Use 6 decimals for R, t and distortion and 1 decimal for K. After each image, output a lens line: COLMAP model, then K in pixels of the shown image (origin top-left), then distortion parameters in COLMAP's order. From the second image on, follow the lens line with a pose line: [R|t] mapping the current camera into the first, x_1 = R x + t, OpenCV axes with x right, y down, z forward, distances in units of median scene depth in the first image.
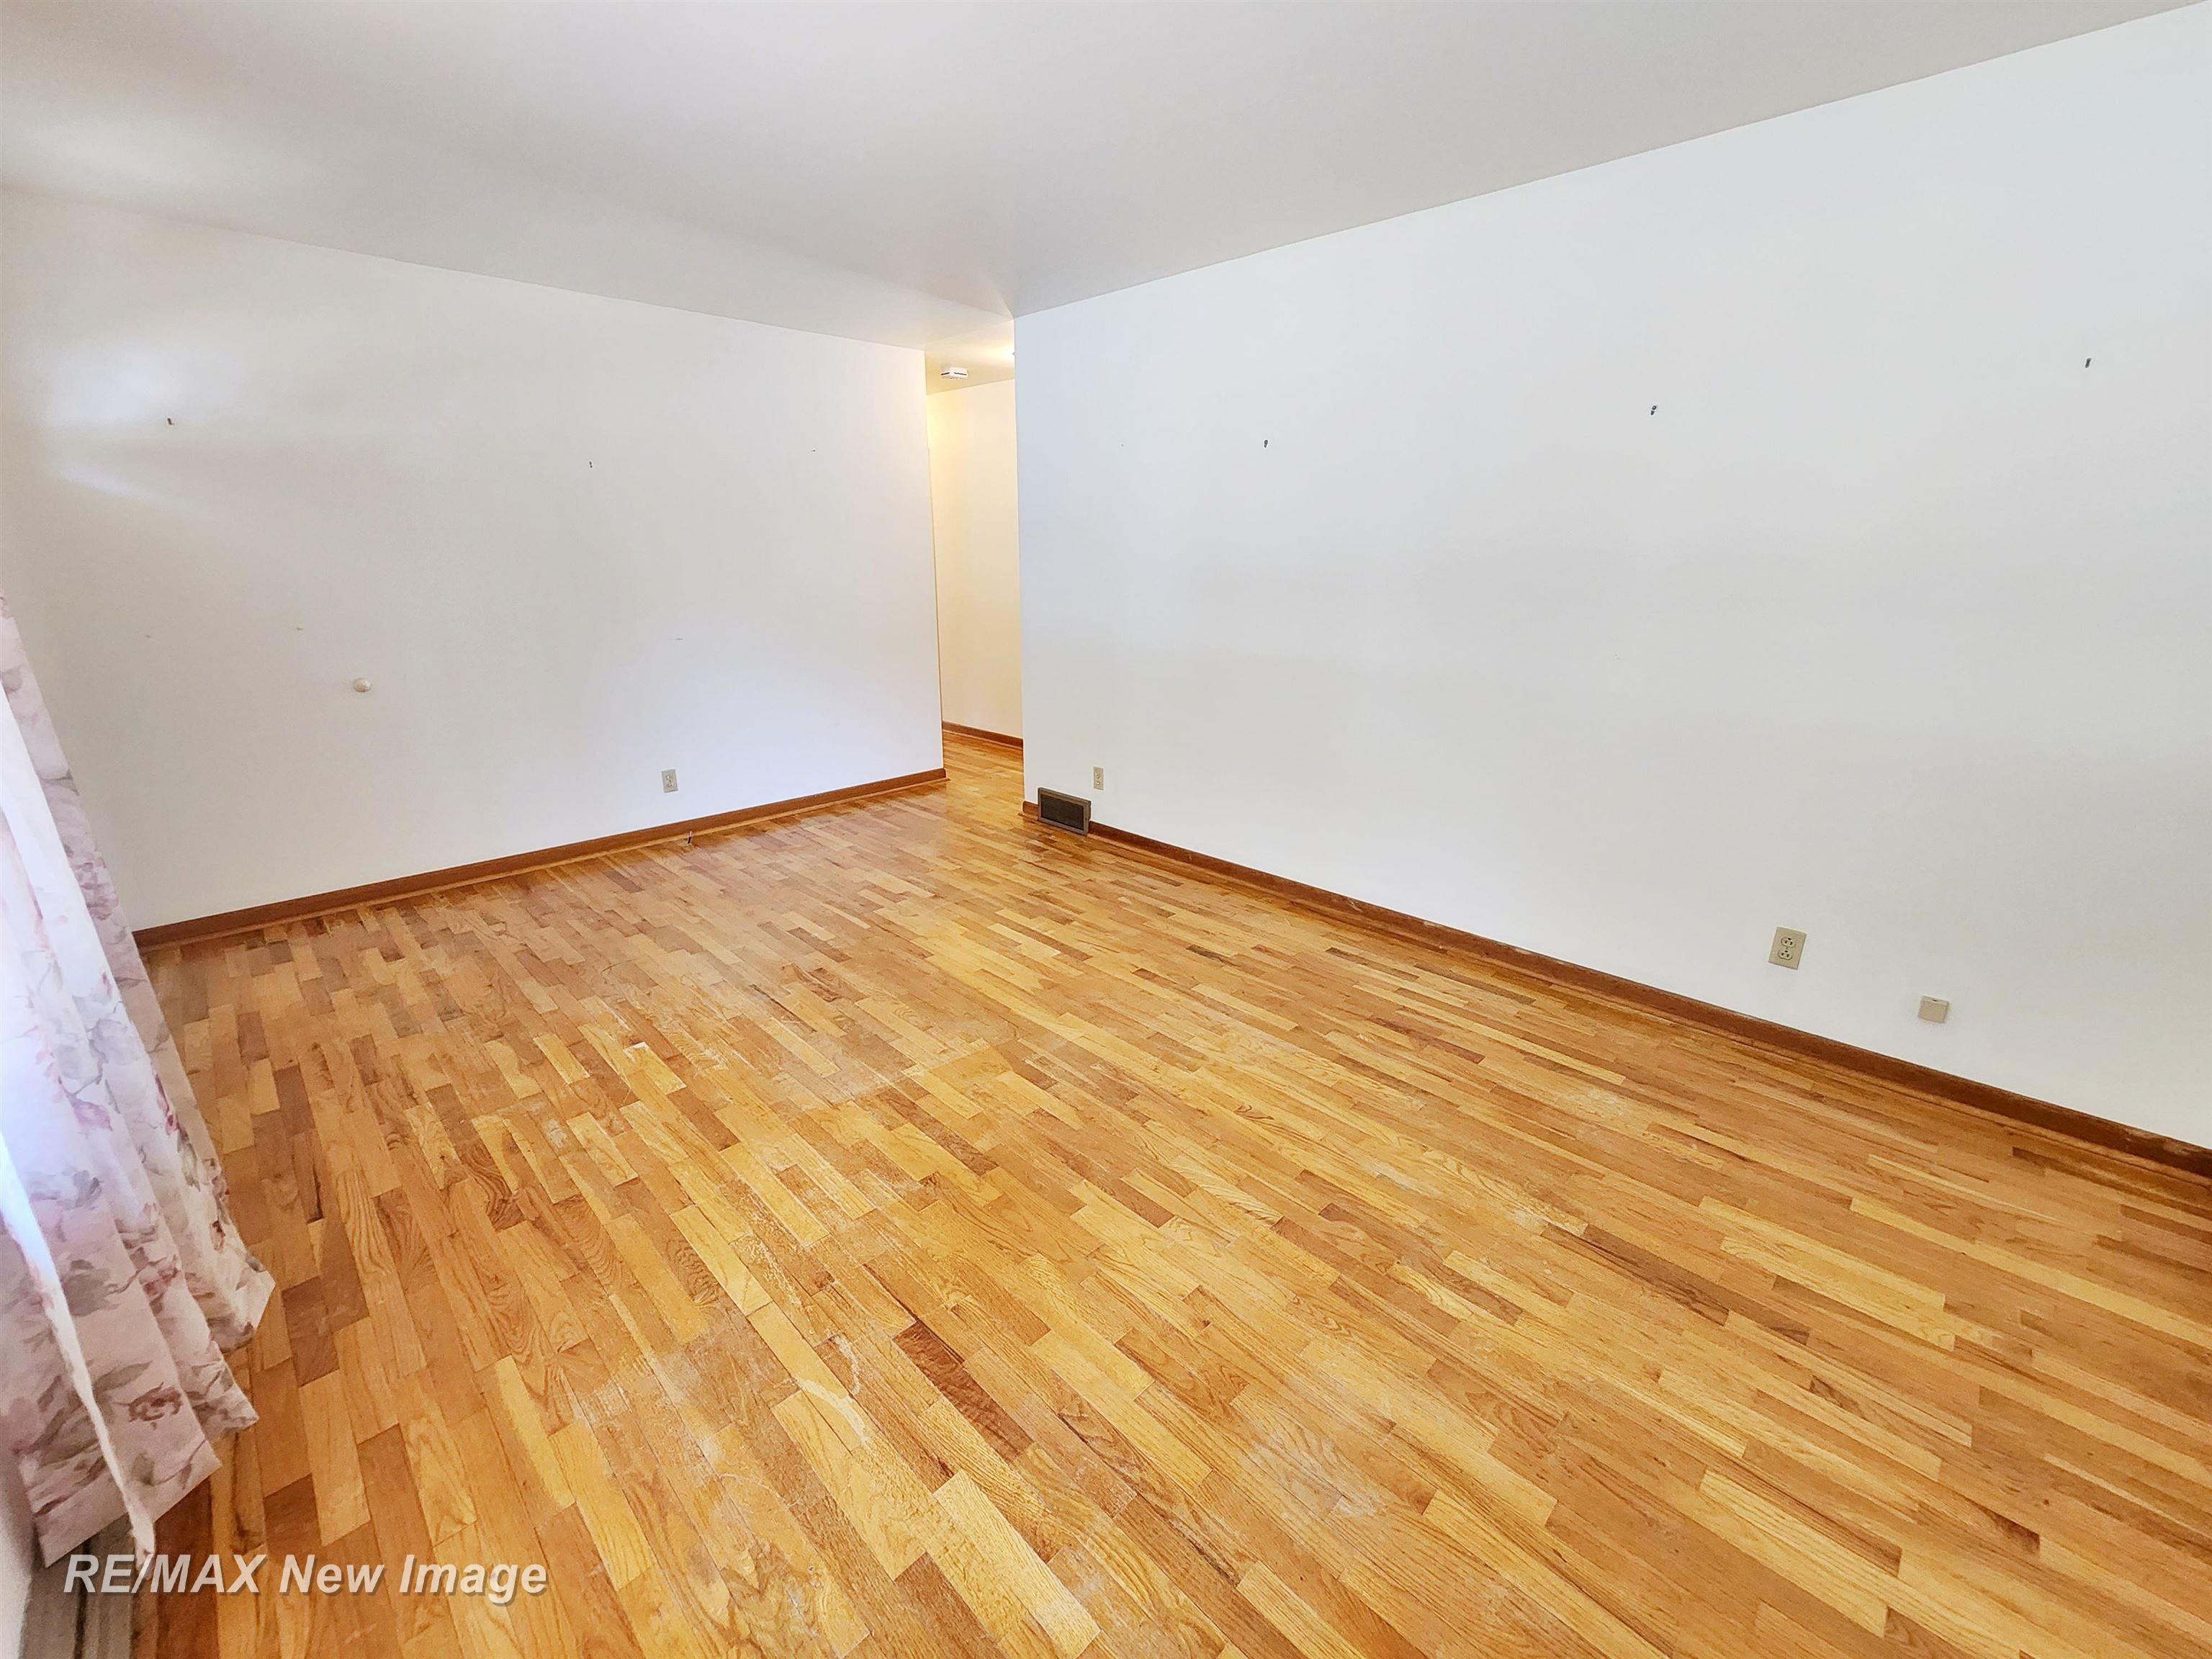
lens RADIAL K [[908.1, 0, 1097.4], [0, 908.1, 832.7], [0, 0, 1]] dist [0.001961, -0.000094]
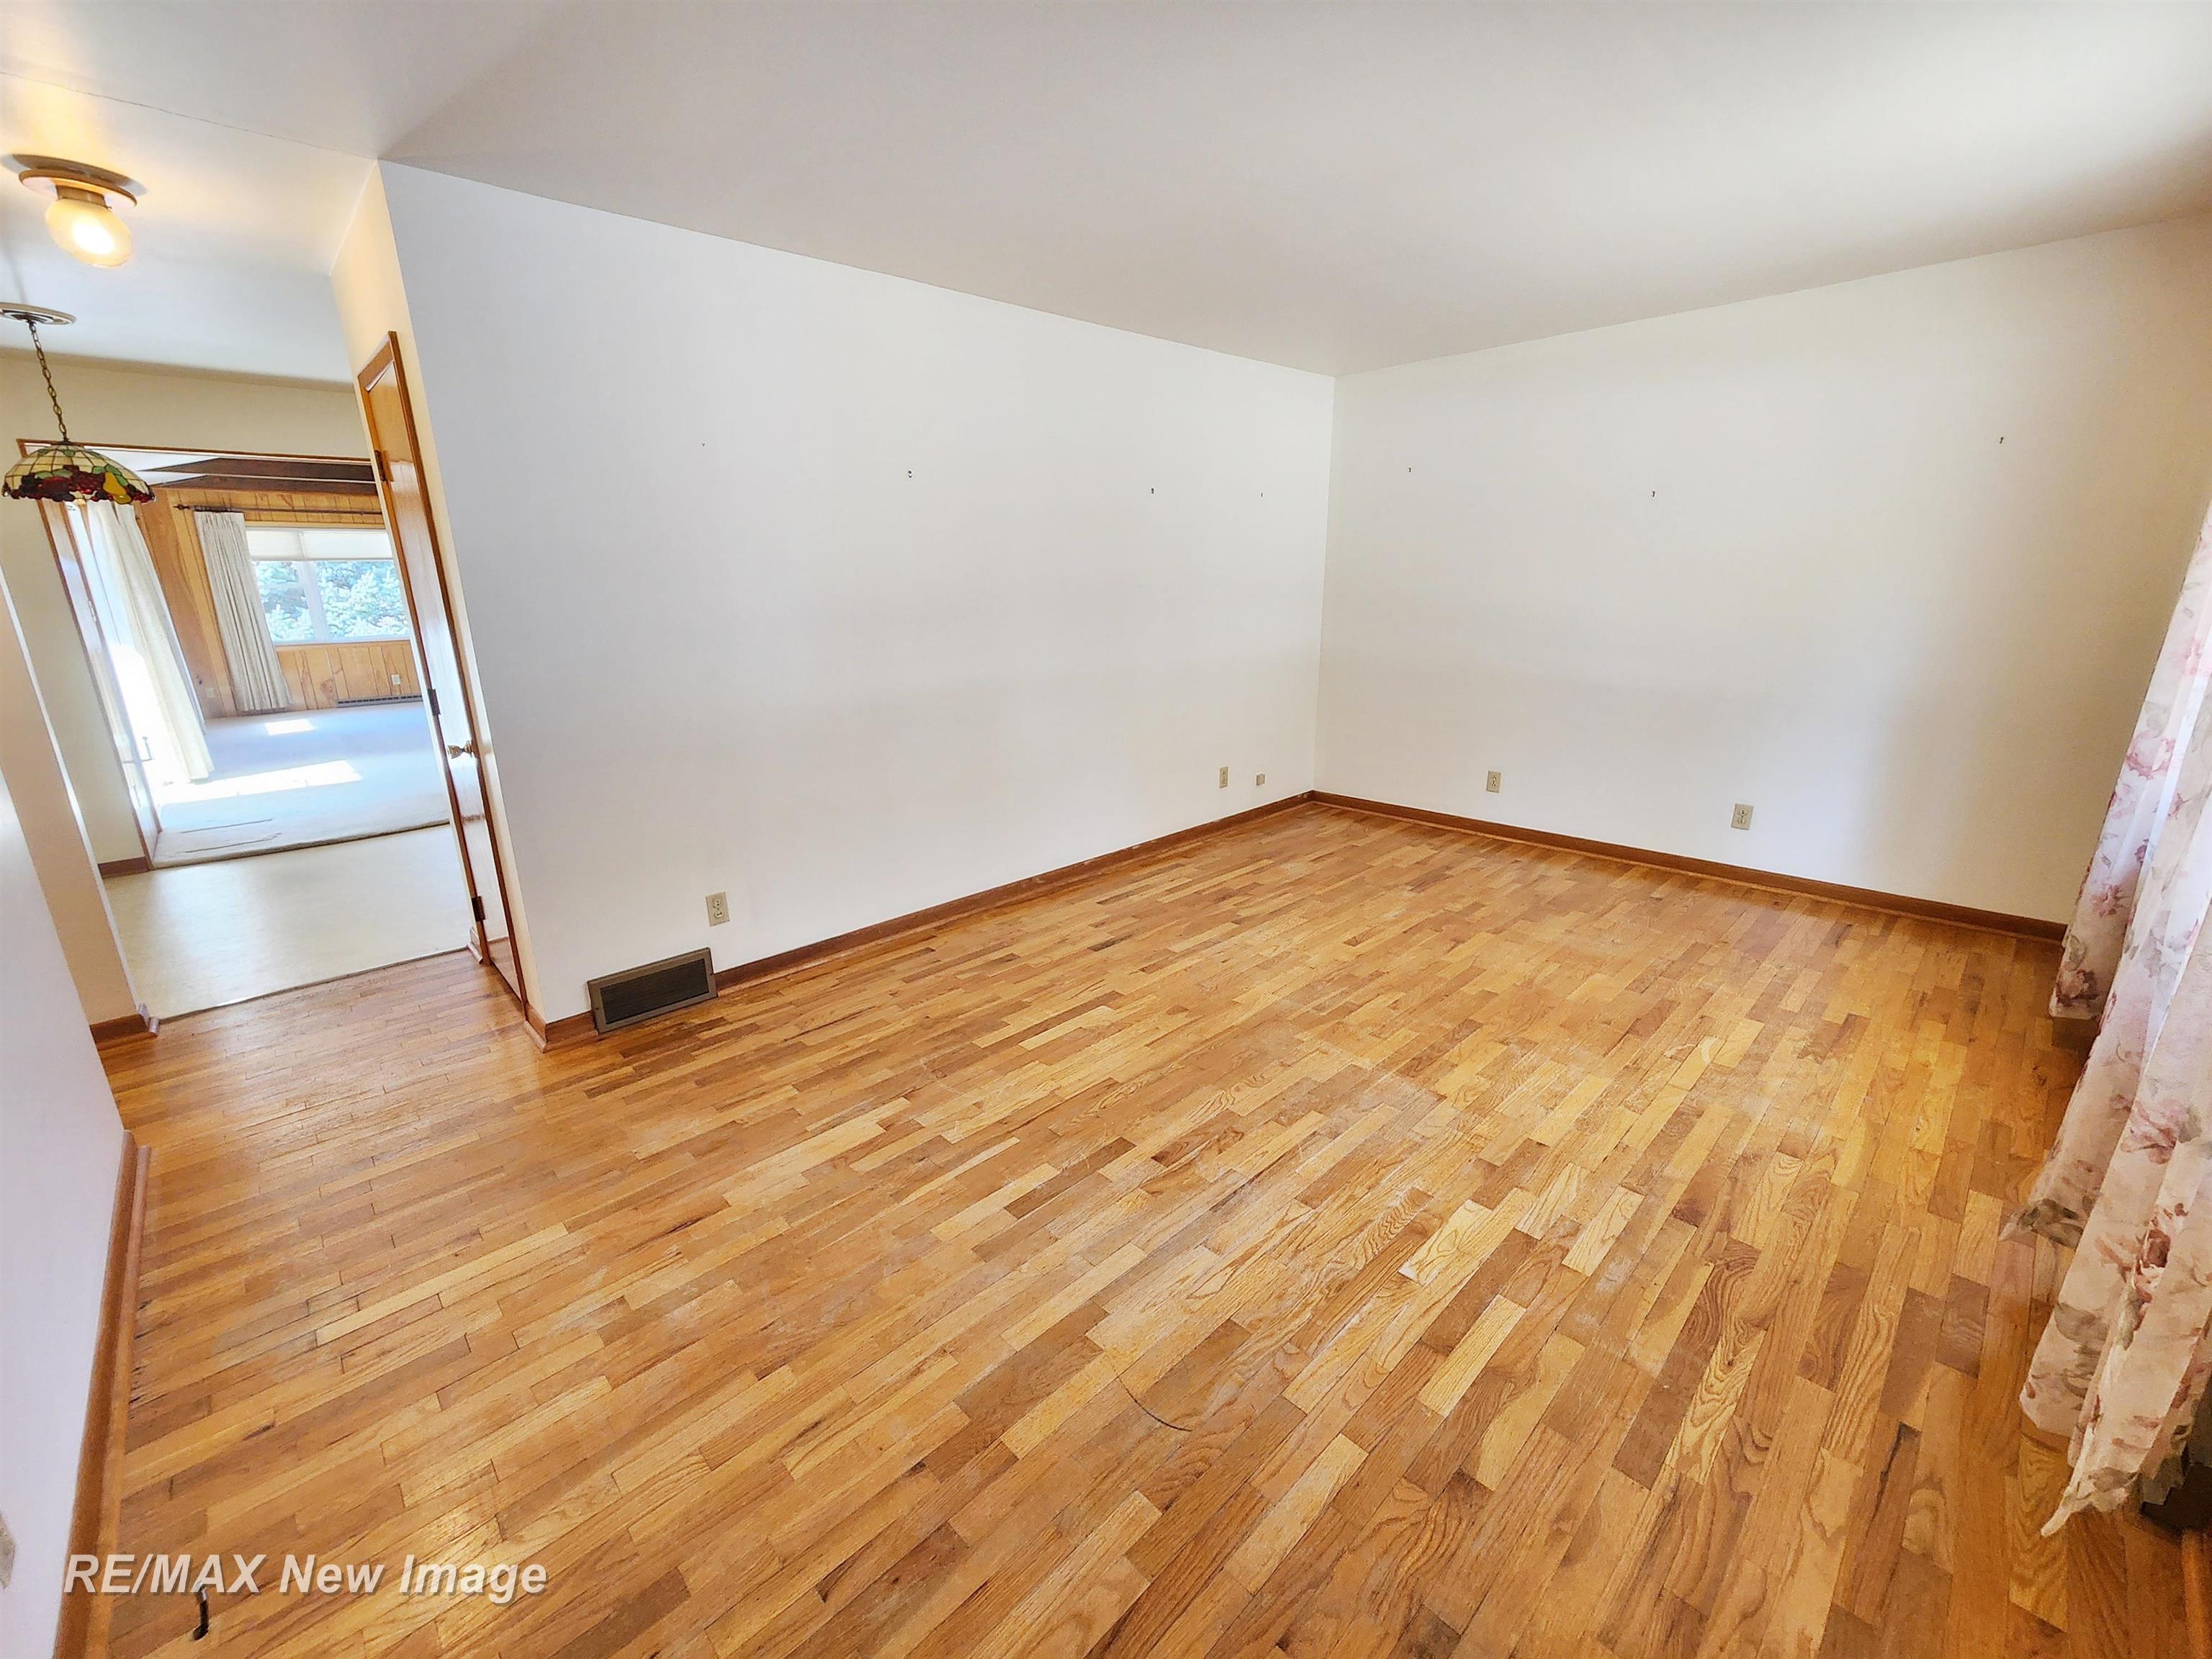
lens RADIAL K [[908.1, 0, 1096.2], [0, 908.1, 826.0], [0, 0, 1]] dist [0.001961, -0.000094]
pose [[0.017658, -0.269874, 0.962734, -1.072920], [0.318954, 0.914097, 0.250389, -0.329842], [-0.947606, 0.302646, 0.102219, 1.032080]]
